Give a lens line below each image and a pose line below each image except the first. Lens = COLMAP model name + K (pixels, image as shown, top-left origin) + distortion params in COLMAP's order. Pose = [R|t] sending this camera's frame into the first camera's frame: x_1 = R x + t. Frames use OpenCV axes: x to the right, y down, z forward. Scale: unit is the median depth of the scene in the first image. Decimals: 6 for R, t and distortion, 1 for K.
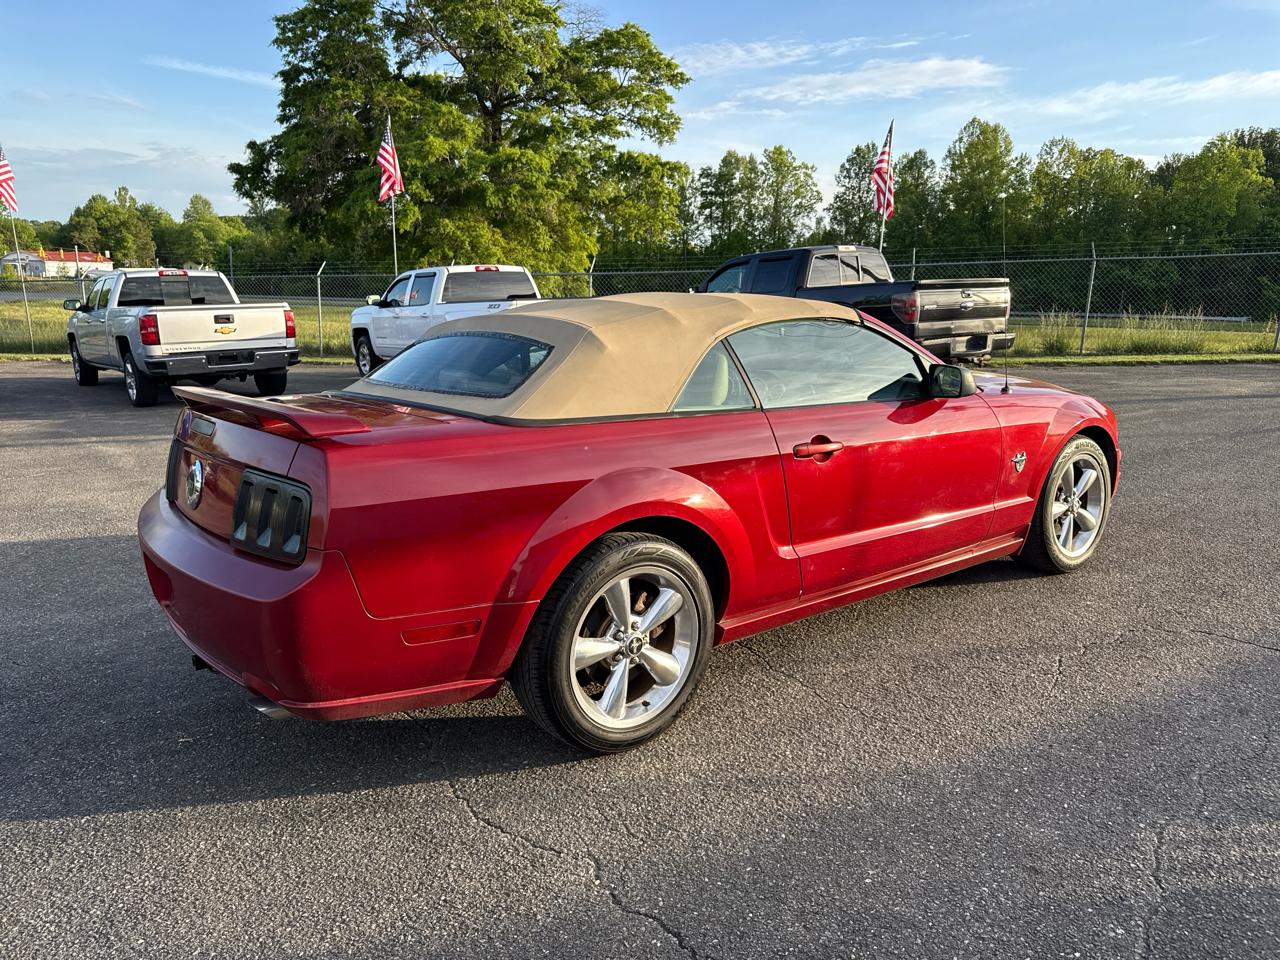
lens RADIAL K [[911.0, 0, 602.2], [0, 911.0, 474.3], [0, 0, 1]] dist [0.030123, -0.028583]
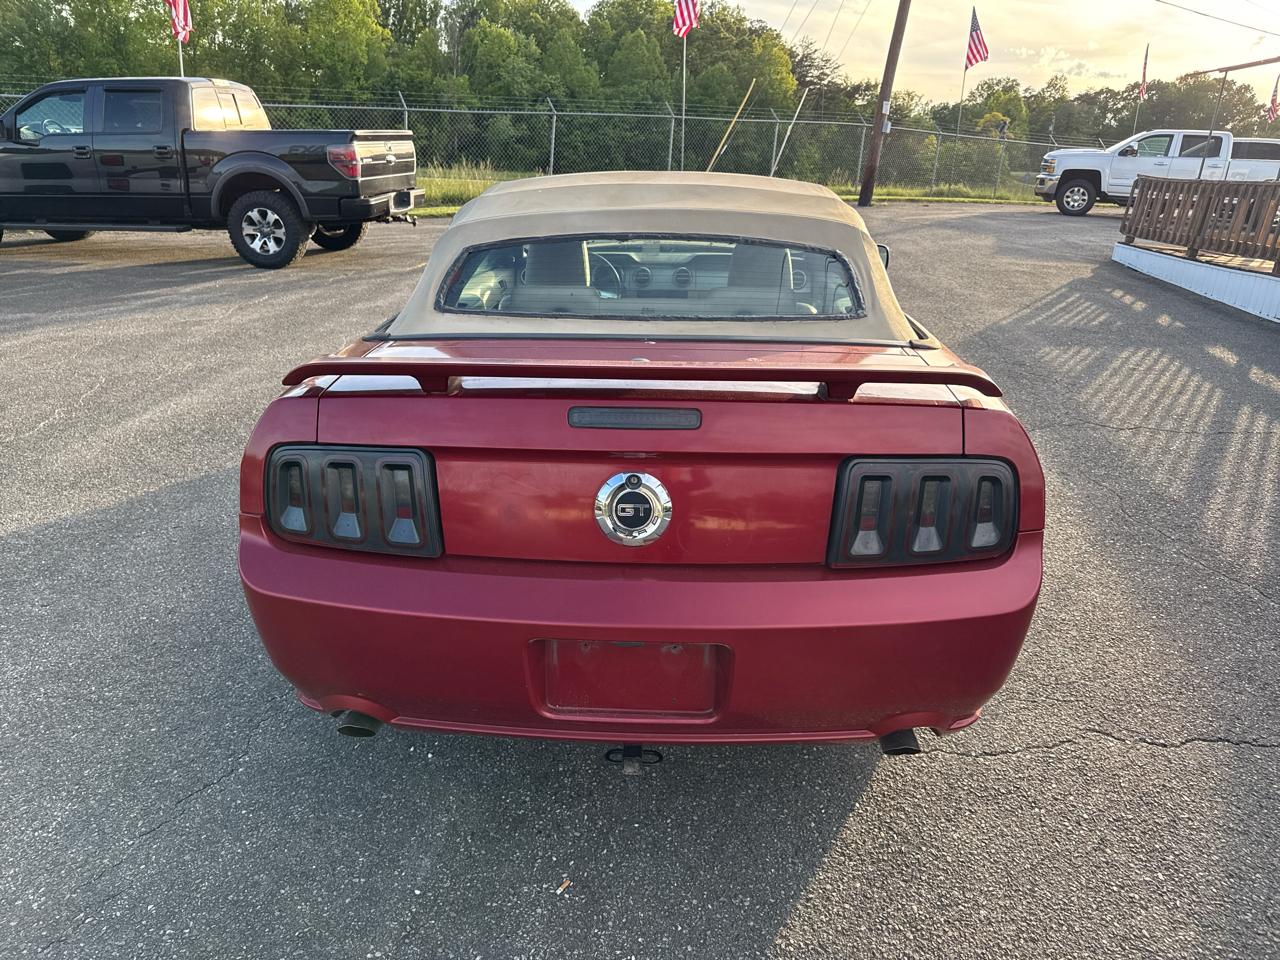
lens RADIAL K [[911.0, 0, 646.3], [0, 911.0, 491.9], [0, 0, 1]] dist [0.030123, -0.028583]
pose [[0.638129, -0.252355, 0.727398, -0.211359], [0.118049, 0.965657, 0.231453, -0.034488], [-0.760826, -0.061829, 0.646004, 0.137915]]
